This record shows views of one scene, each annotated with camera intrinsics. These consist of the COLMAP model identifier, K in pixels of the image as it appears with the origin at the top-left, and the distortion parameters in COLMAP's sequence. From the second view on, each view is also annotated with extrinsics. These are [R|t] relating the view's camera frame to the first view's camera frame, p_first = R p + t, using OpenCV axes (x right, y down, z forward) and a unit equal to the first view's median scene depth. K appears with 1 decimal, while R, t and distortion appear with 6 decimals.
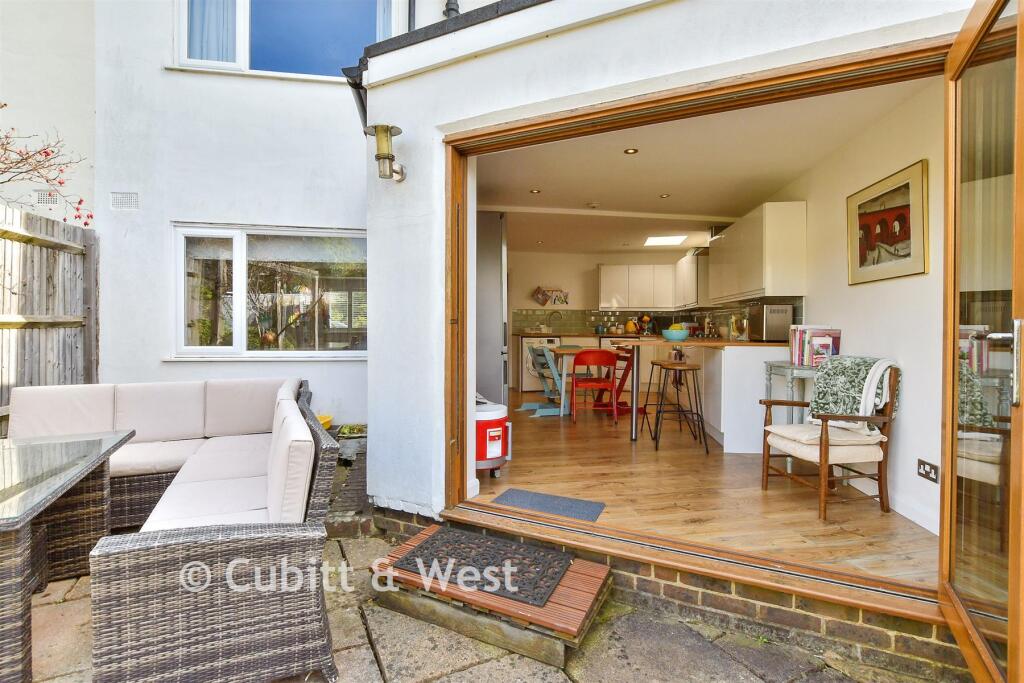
lens RADIAL K [[458.9, 0, 511.9], [0, 458.9, 342.3], [0, 0, 1]] dist [-0.013124, 0.000459]
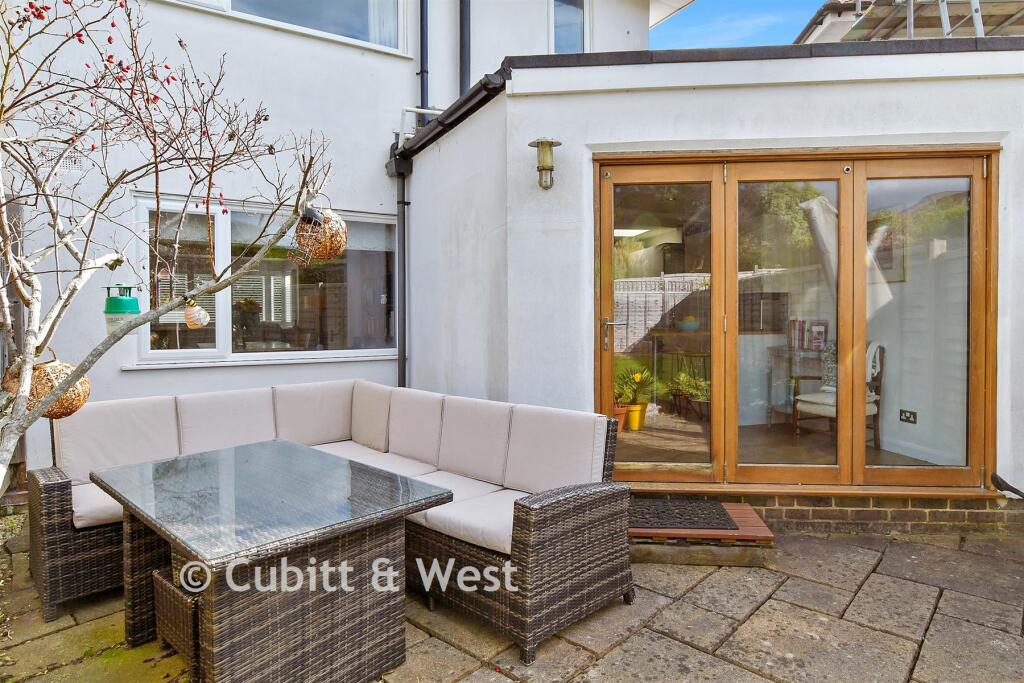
lens RADIAL K [[580.5, 0, 511.5], [0, 580.5, 339.7], [0, 0, 1]] dist [-0.003885, -0.002635]
pose [[0.936467, -0.024467, 0.349902, -0.938862], [0.021136, 0.999688, 0.013336, -0.016926], [-0.350119, -0.005093, 0.936691, -0.305129]]
